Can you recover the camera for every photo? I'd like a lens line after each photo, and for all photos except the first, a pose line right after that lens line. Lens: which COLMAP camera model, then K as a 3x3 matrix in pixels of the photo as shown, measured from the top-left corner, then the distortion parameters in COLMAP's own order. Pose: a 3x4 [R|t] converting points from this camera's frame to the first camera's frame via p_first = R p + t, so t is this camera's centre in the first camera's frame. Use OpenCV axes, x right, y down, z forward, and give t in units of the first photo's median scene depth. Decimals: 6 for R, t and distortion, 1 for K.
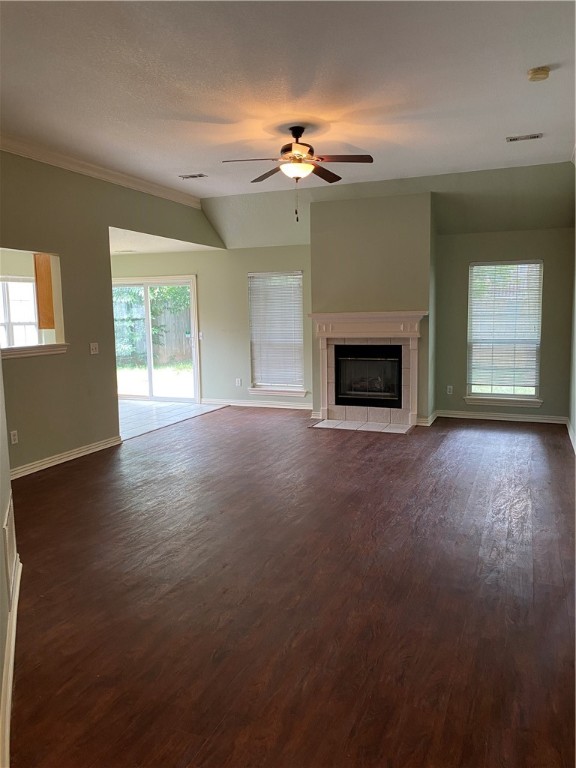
lens RADIAL K [[591.9, 0, 288.0], [0, 591.9, 384.0], [0, 0, 1]] dist [0.003114, -0.000383]
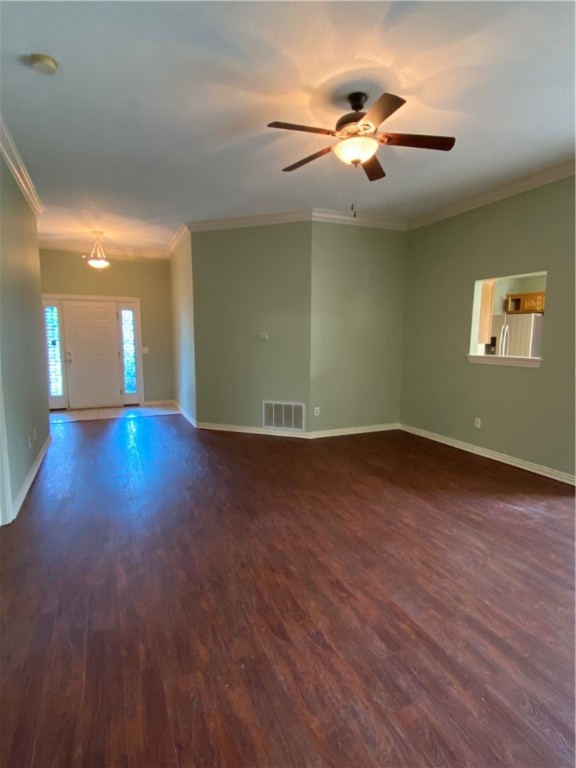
lens RADIAL K [[412.7, 0, 288.0], [0, 412.7, 384.0], [0, 0, 1]] dist [0.001704, -0.000573]
pose [[-0.695264, 0.103493, -0.711264, 0.343365], [-0.079356, 0.972476, 0.219071, -0.116235], [0.714360, 0.208755, -0.667915, 0.928976]]
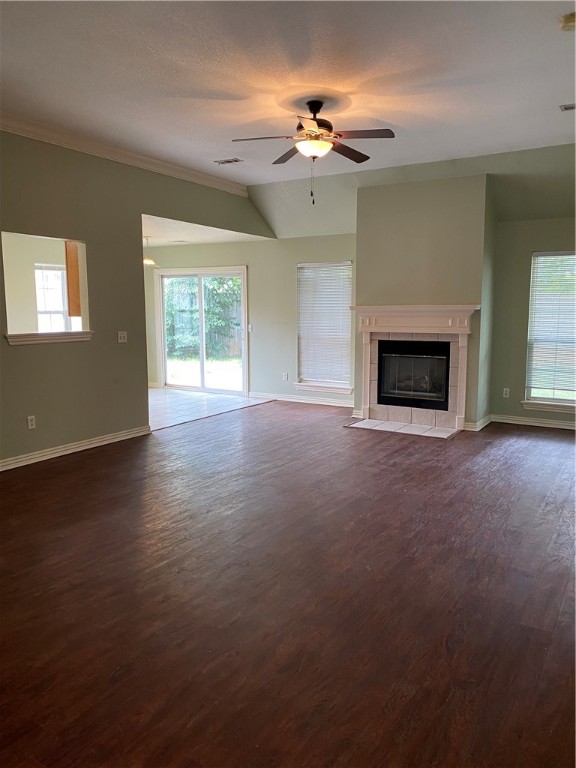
lens RADIAL K [[591.9, 0, 288.0], [0, 591.9, 384.0], [0, 0, 1]] dist [0.003114, -0.000383]
pose [[0.986952, 0.036489, -0.156829, 0.090652], [-0.035391, 0.999326, 0.009790, -0.000403], [0.157080, -0.004112, 0.987577, 0.052298]]
